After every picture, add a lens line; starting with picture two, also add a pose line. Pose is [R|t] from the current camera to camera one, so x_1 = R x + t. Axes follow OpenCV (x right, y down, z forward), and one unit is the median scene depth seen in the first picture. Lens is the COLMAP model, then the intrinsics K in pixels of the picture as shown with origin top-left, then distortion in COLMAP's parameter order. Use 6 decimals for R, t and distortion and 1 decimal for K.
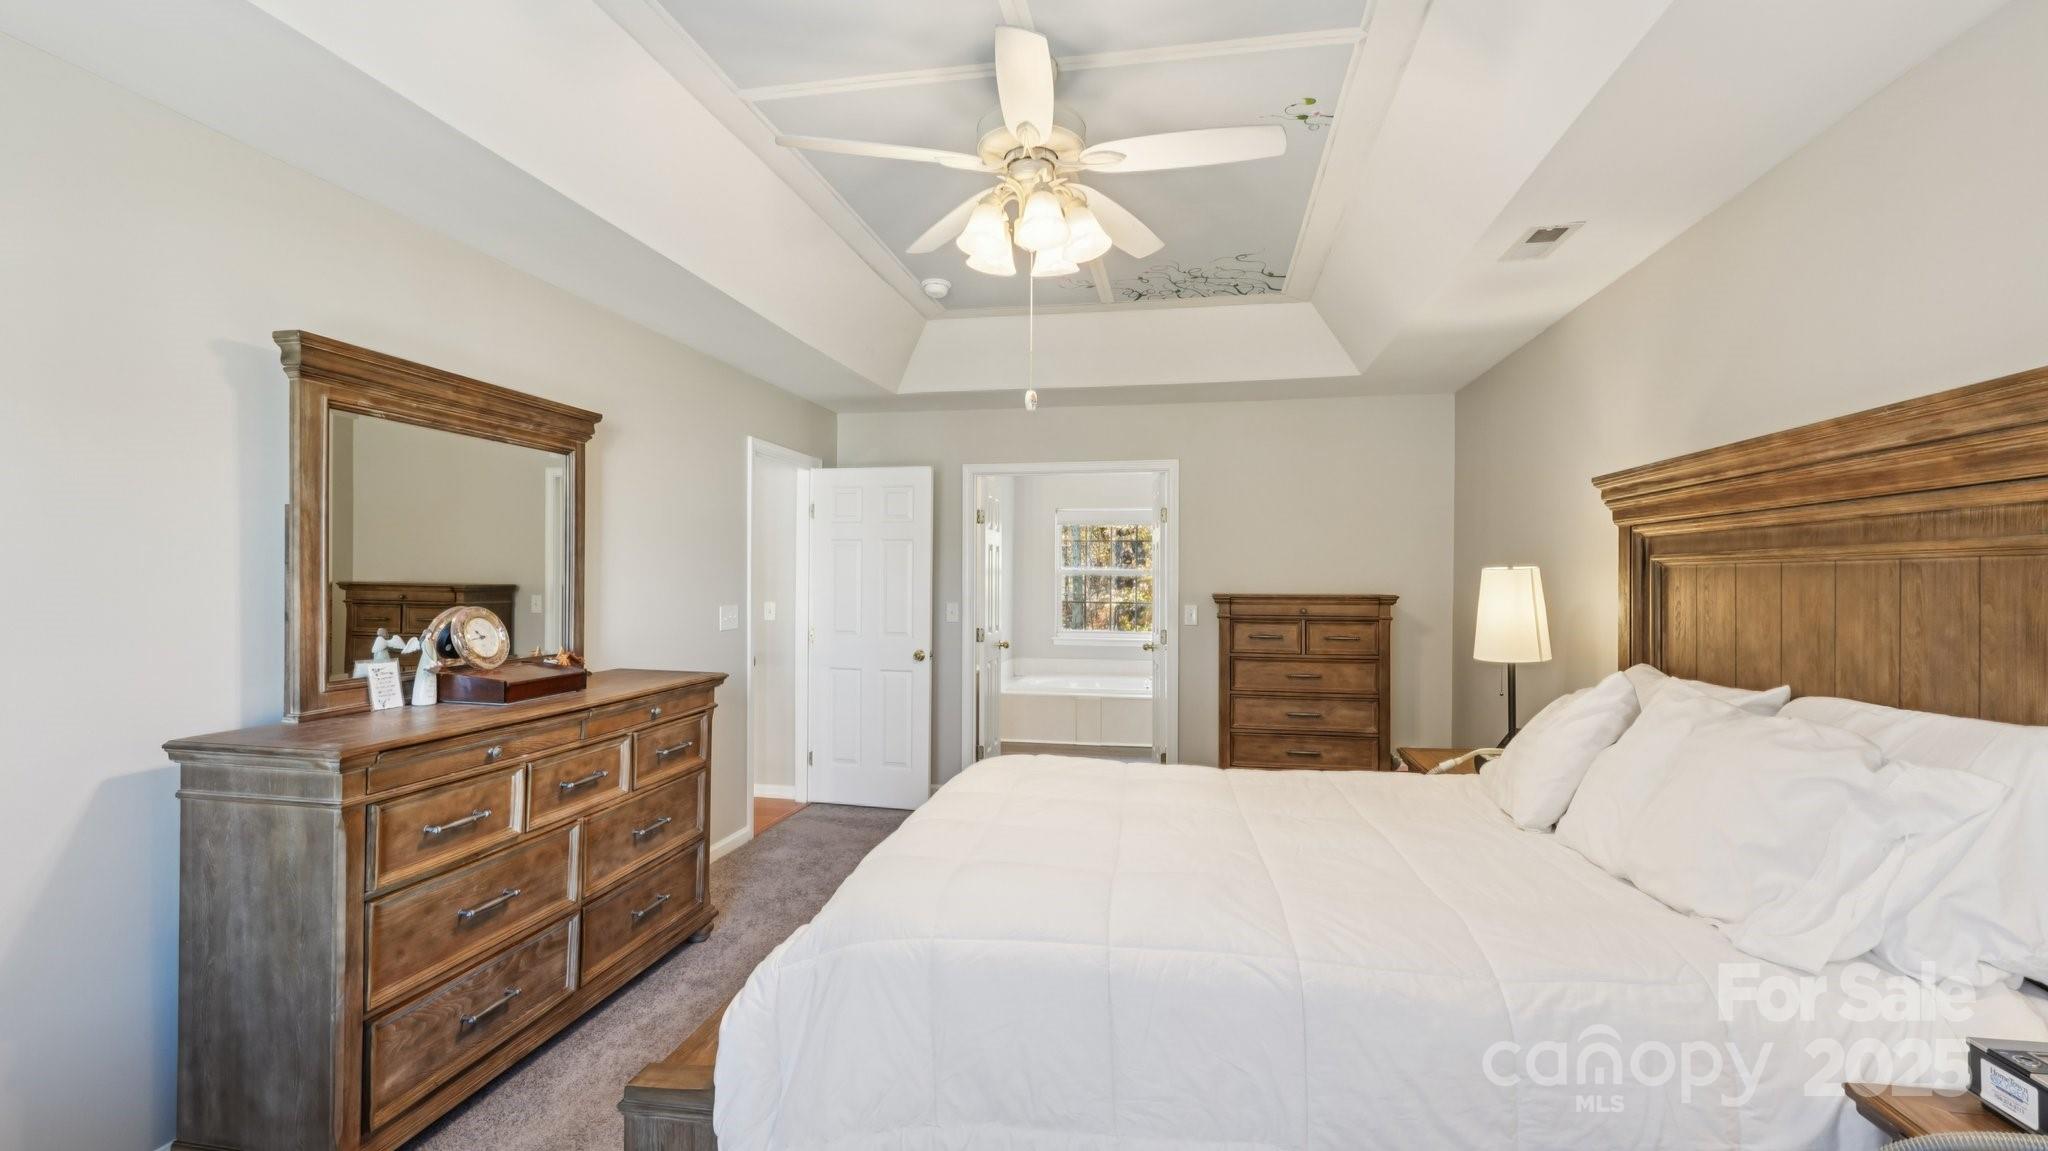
lens RADIAL K [[906.4, 0, 1022.0], [0, 906.4, 575.1], [0, 0, 1]] dist [0.000082, 0.000134]
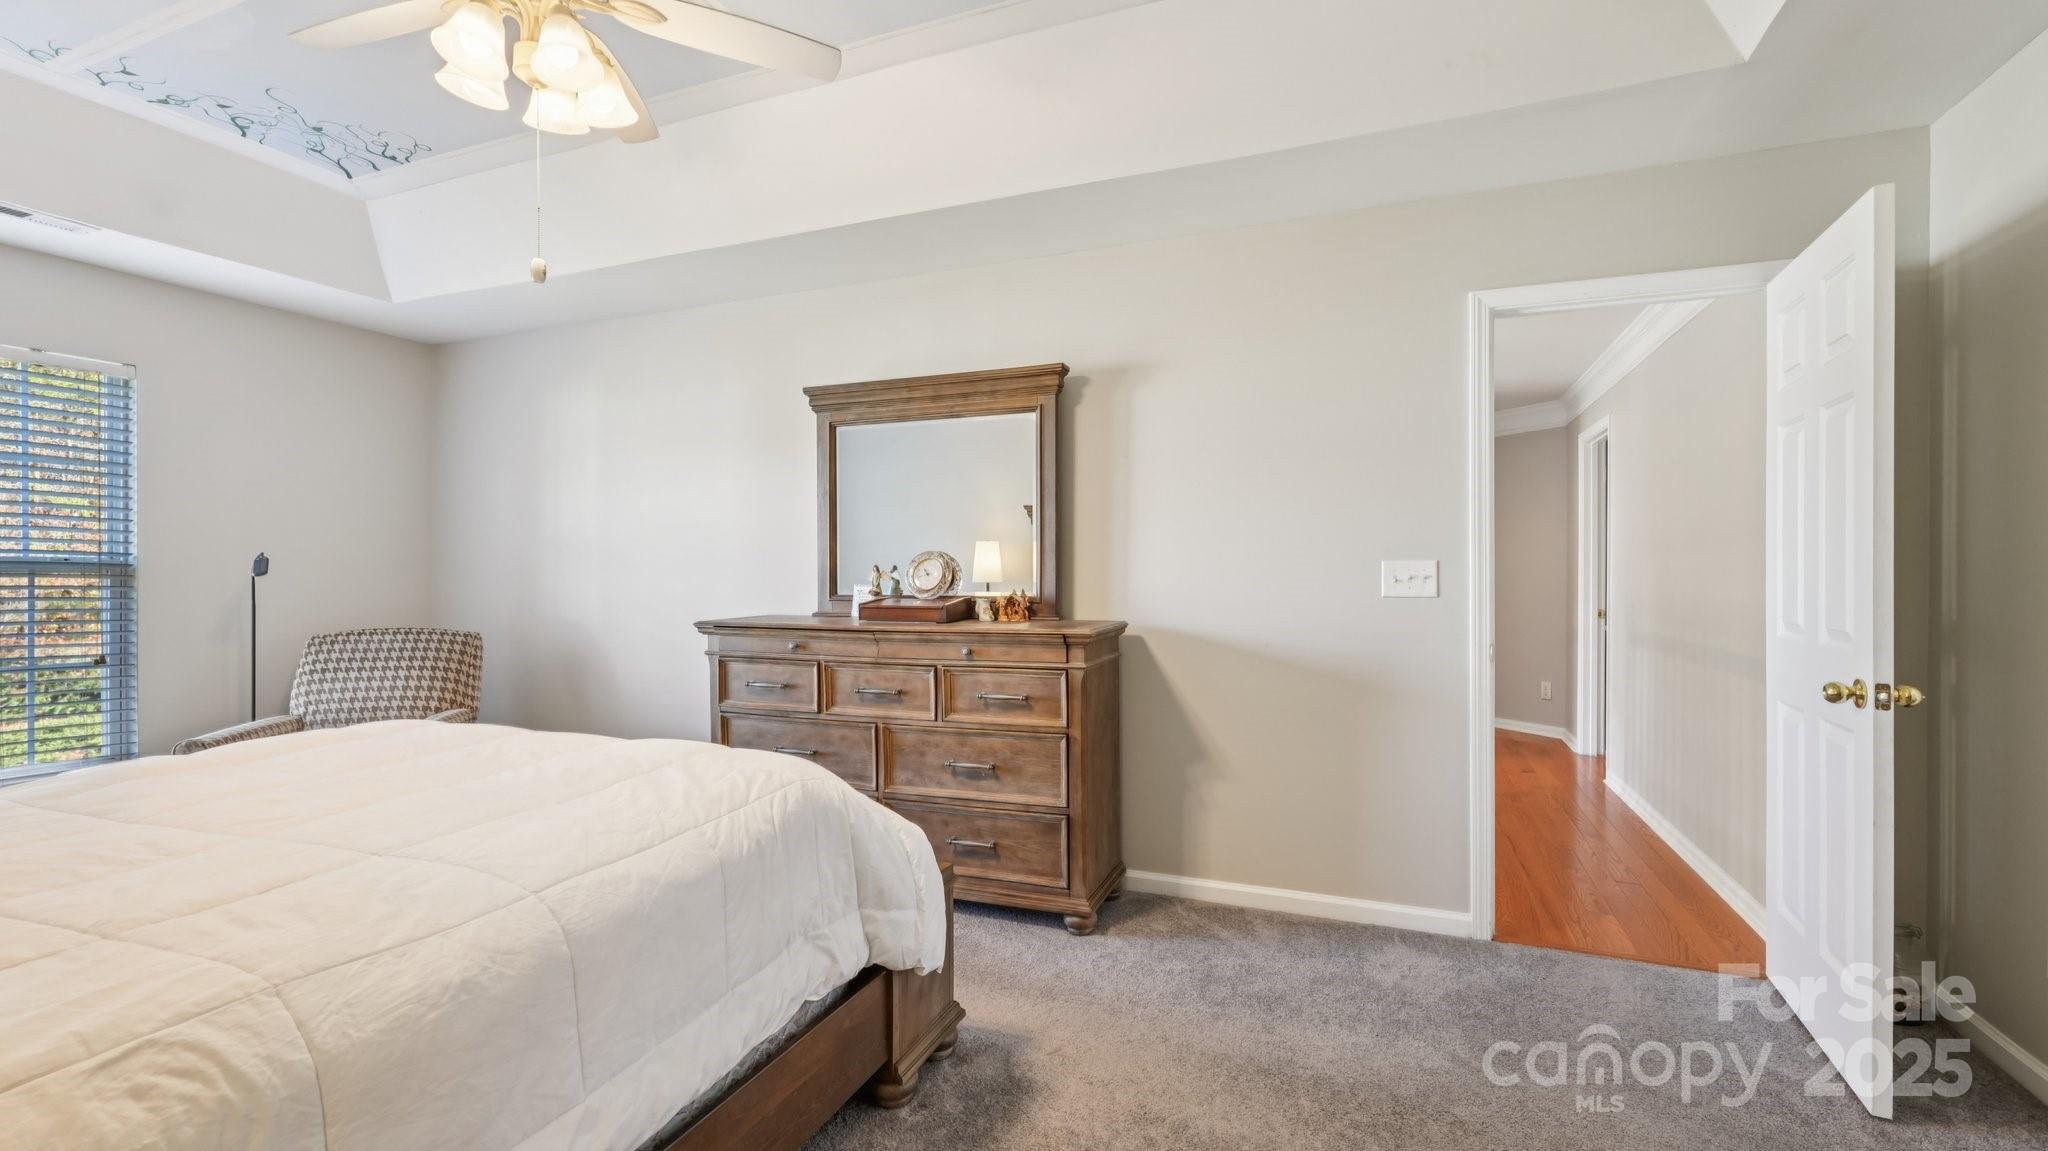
lens RADIAL K [[906.4, 0, 1025.6], [0, 906.4, 575.4], [0, 0, 1]] dist [0.000082, 0.000134]
pose [[-0.184024, -0.006790, -0.982898, 0.627295], [-0.001368, 0.999977, -0.006651, 0.075983], [0.982921, 0.000121, -0.184029, 1.342148]]
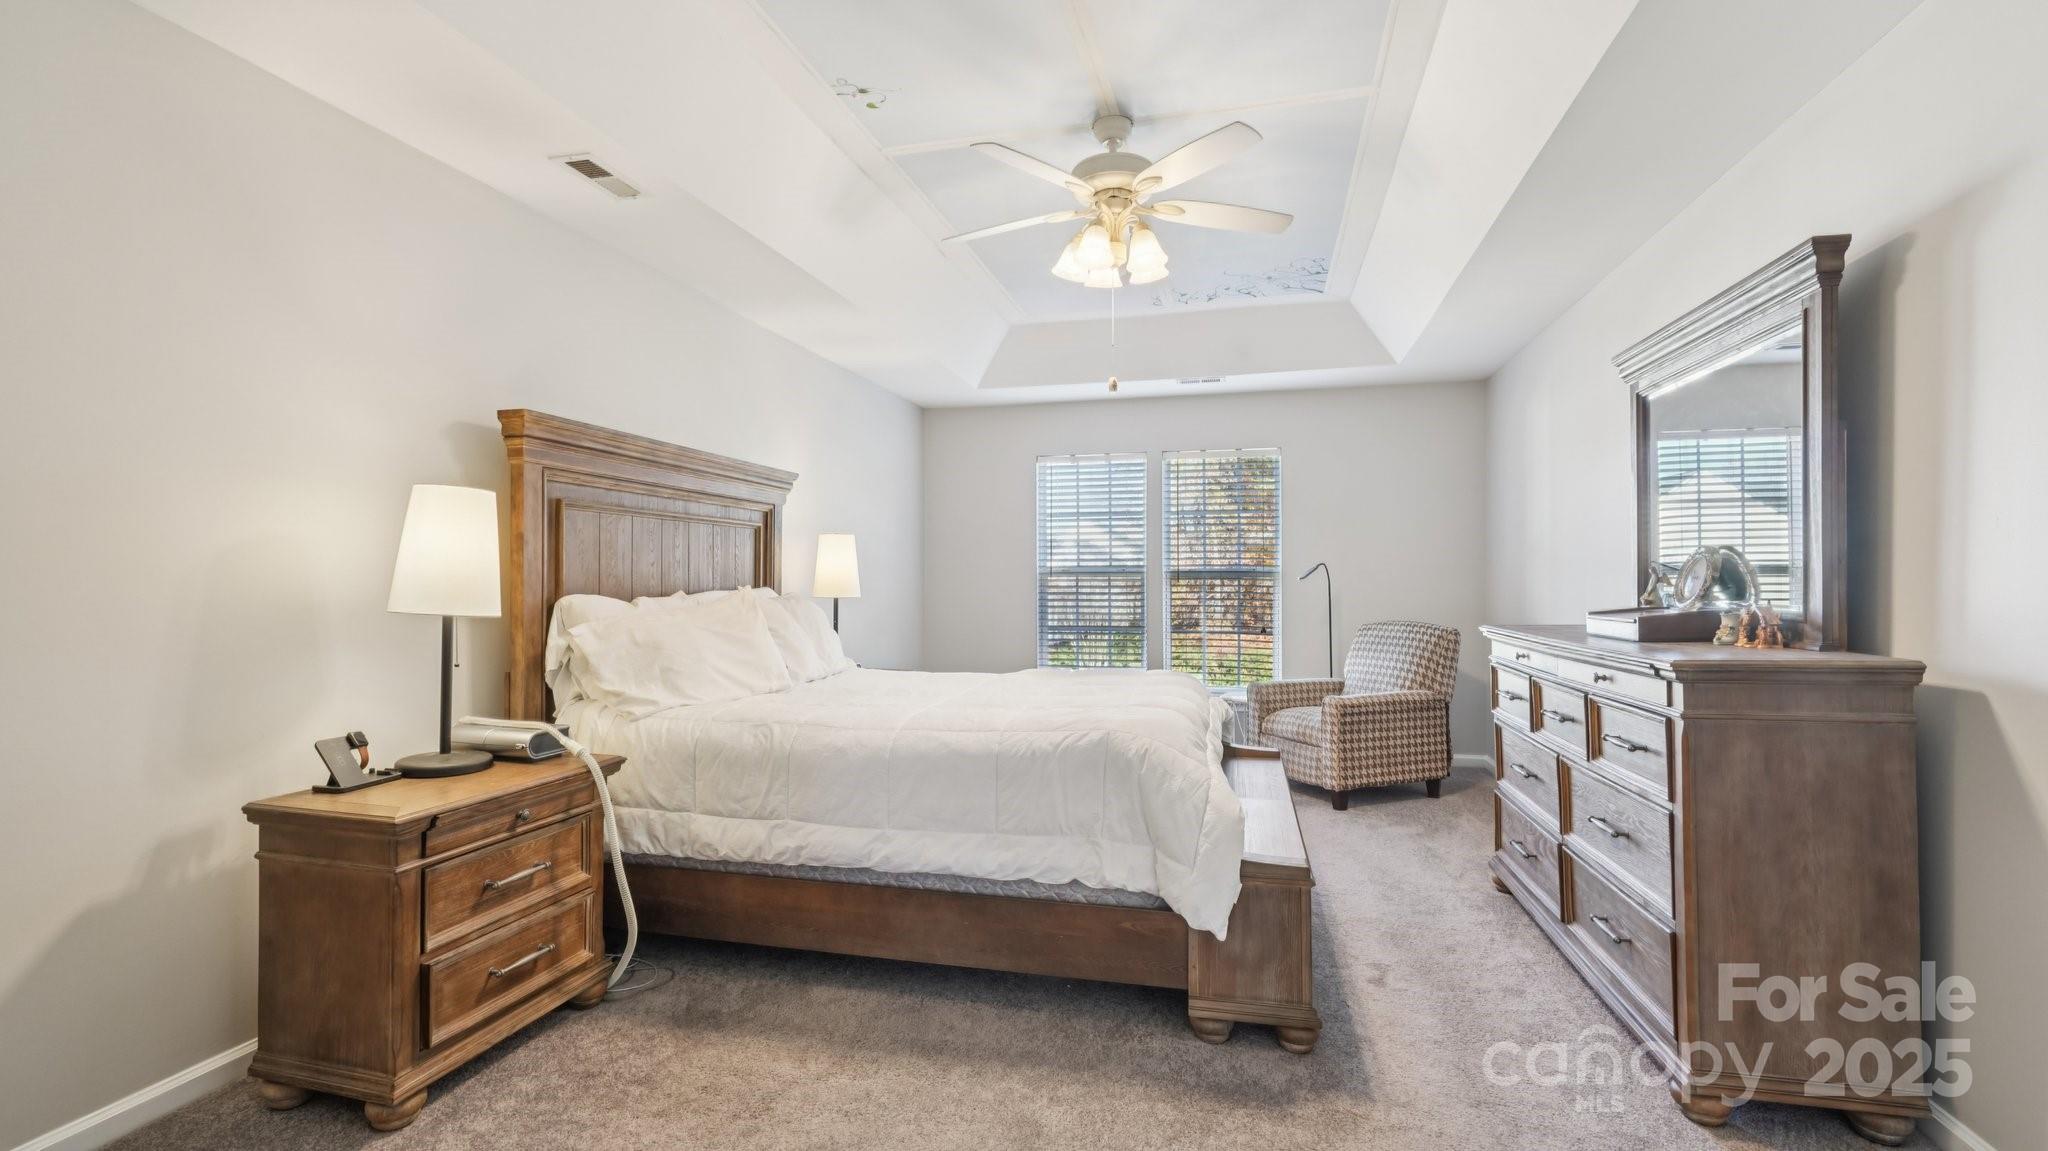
lens RADIAL K [[906.4, 0, 1018.2], [0, 906.4, 575.8], [0, 0, 1]] dist [0.000082, 0.000134]
pose [[-0.998400, -0.005781, 0.056249, 0.103098], [-0.006037, 0.999972, -0.004385, 0.073693], [-0.056222, -0.004717, -0.998407, 1.902605]]
